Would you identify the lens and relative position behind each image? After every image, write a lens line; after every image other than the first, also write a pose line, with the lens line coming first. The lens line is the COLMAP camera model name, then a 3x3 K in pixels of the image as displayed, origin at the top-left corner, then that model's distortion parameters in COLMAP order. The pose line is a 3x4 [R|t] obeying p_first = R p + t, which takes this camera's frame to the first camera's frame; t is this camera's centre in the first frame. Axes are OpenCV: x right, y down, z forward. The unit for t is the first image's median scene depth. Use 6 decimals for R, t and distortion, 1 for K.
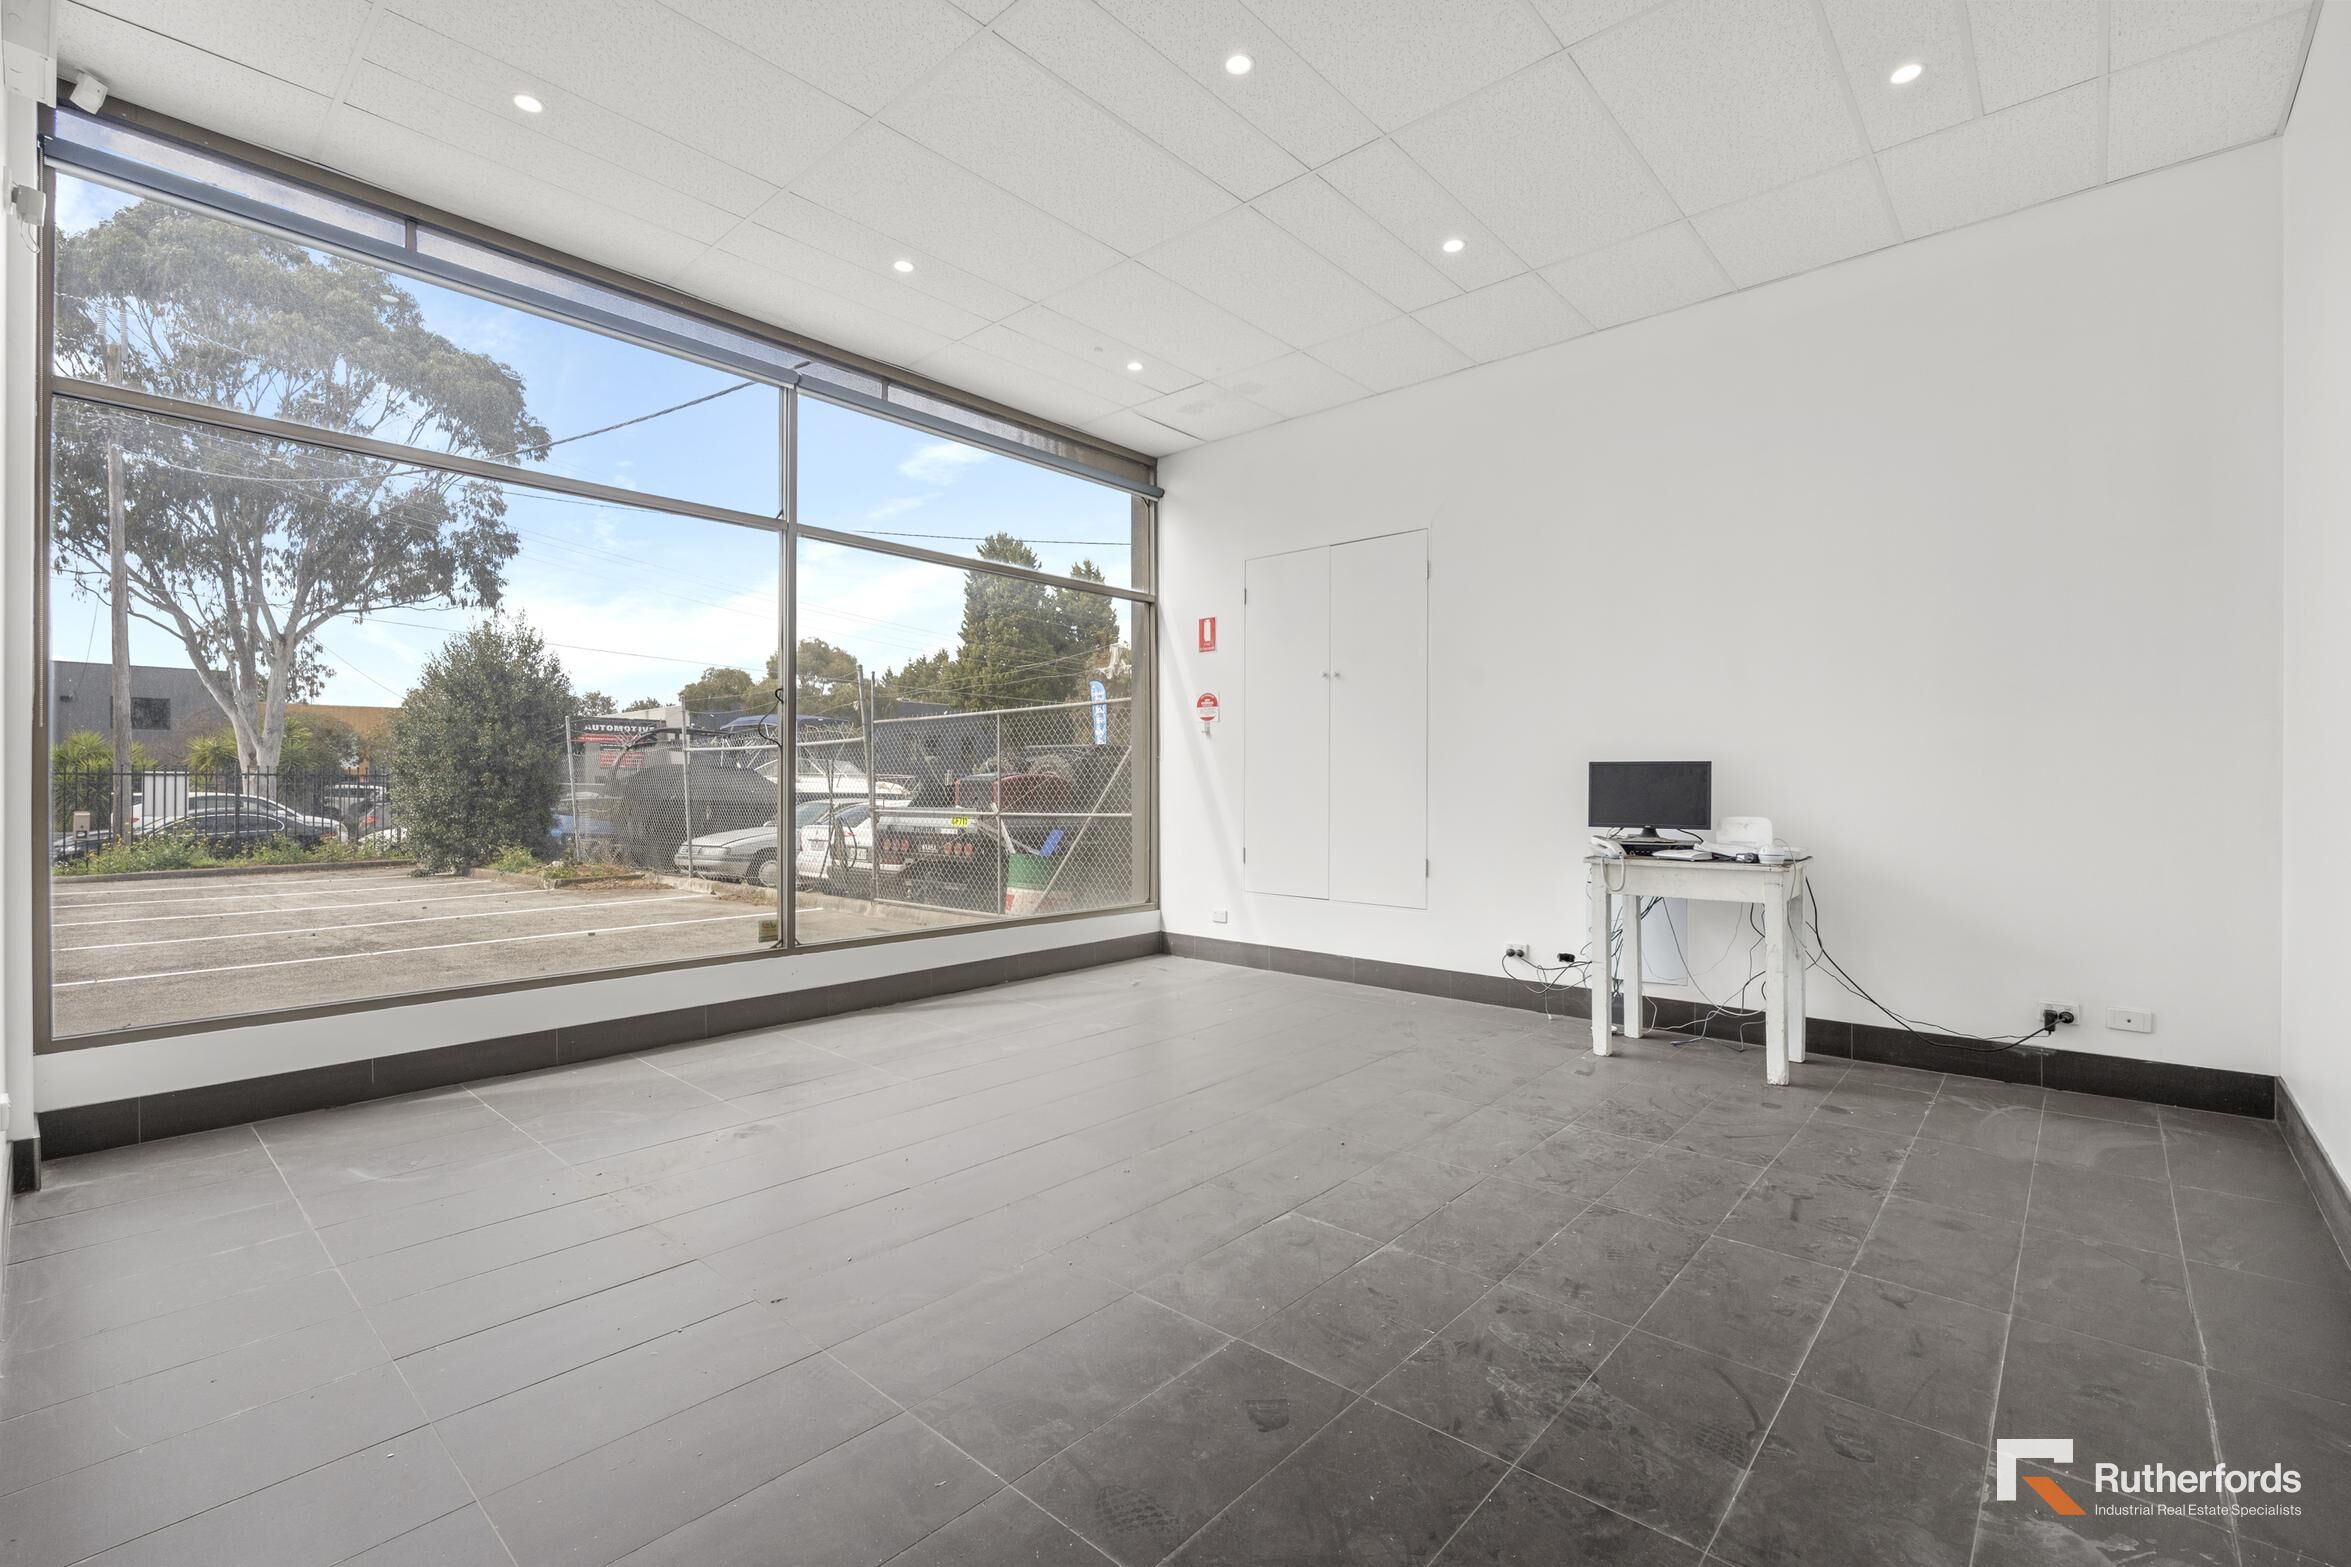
lens RADIAL K [[1022.8, 0, 1174.0], [0, 1022.8, 788.1], [0, 0, 1]] dist [0.000361, 0.000062]
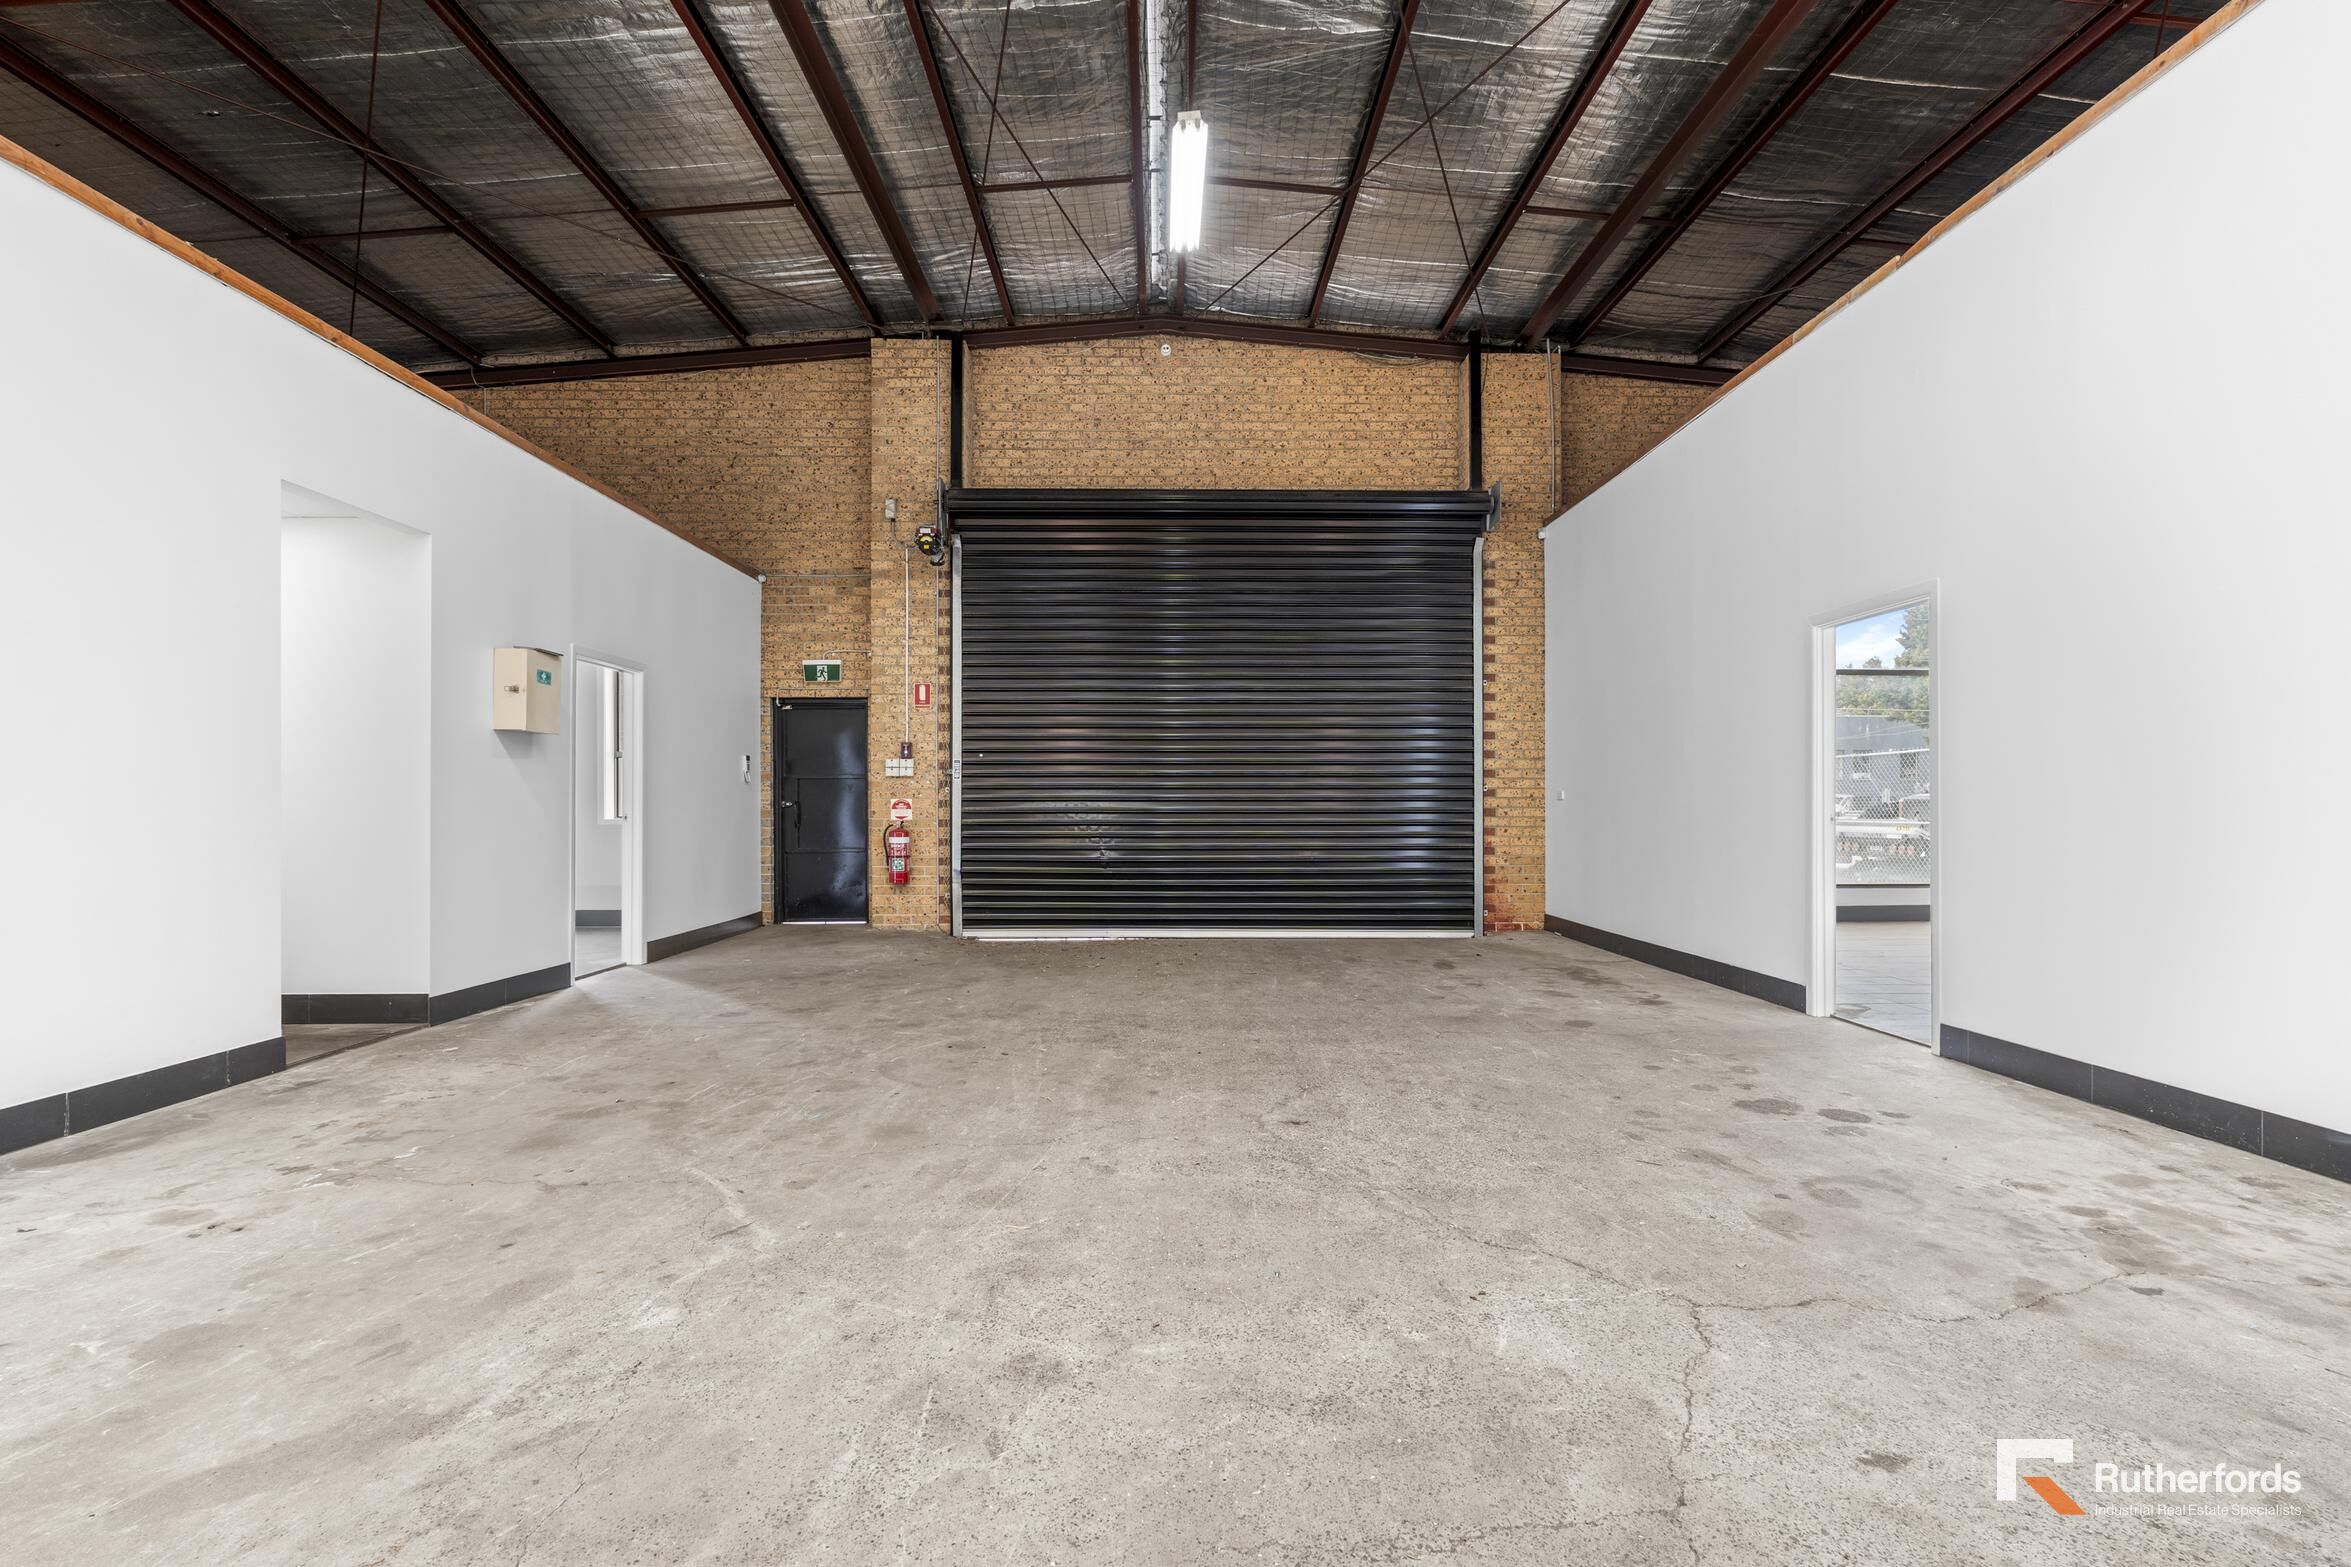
lens RADIAL K [[1022.8, 0, 1177.3], [0, 1022.8, 801.4], [0, 0, 1]] dist [0.000361, 0.000062]
pose [[0.682975, 0.000026, -0.730442, 0.120471], [-0.001496, 0.999998, -0.001364, -0.001349], [0.730440, 0.002025, 0.682974, -0.611831]]
